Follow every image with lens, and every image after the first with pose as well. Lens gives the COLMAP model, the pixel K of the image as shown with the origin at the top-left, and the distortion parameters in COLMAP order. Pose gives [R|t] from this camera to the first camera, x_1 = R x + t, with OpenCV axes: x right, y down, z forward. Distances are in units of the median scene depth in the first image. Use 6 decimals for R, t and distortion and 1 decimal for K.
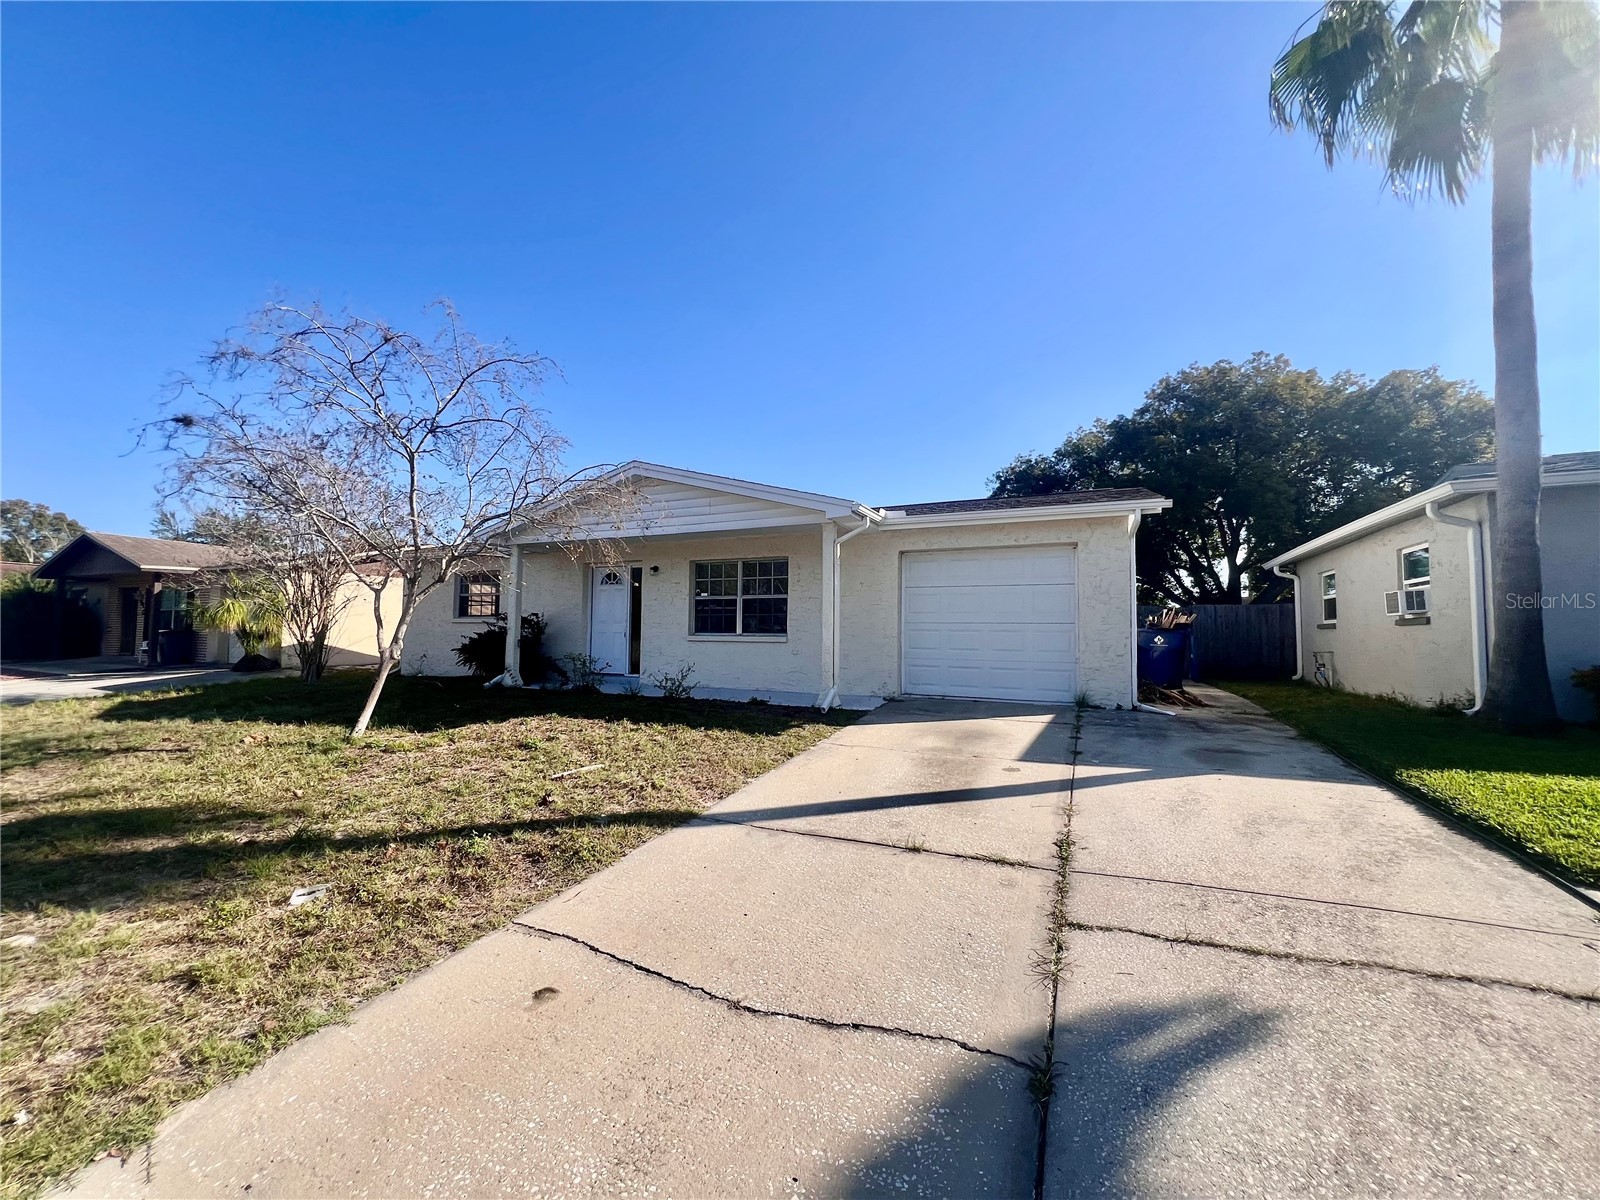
lens RADIAL K [[638.3, 0, 797.8], [0, 638.3, 600.7], [0, 0, 1]] dist [-0.000758, 0.000224]
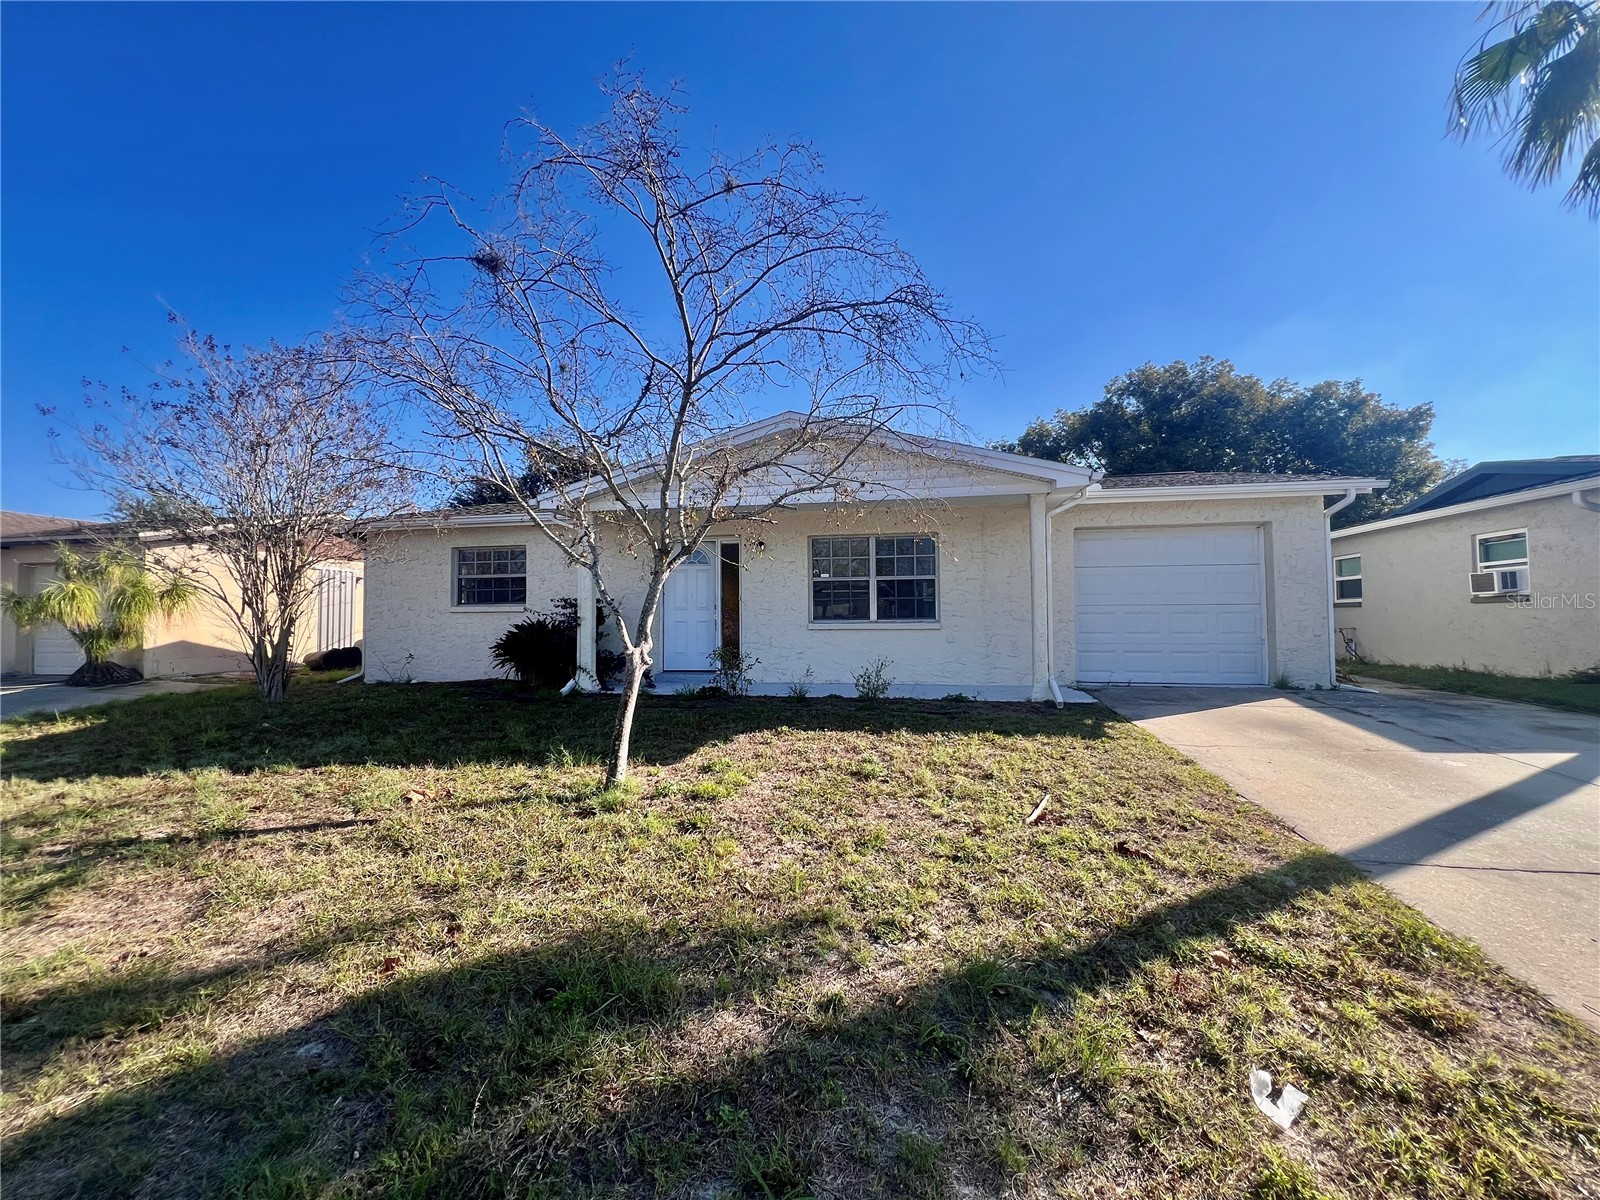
lens RADIAL K [[638.3, 0, 797.8], [0, 638.3, 600.7], [0, 0, 1]] dist [-0.000758, 0.000224]
pose [[0.968243, -0.009116, 0.249846, -0.409767], [0.003157, 0.999701, 0.024241, 0.003370], [-0.249992, -0.022682, 0.967982, 0.181061]]
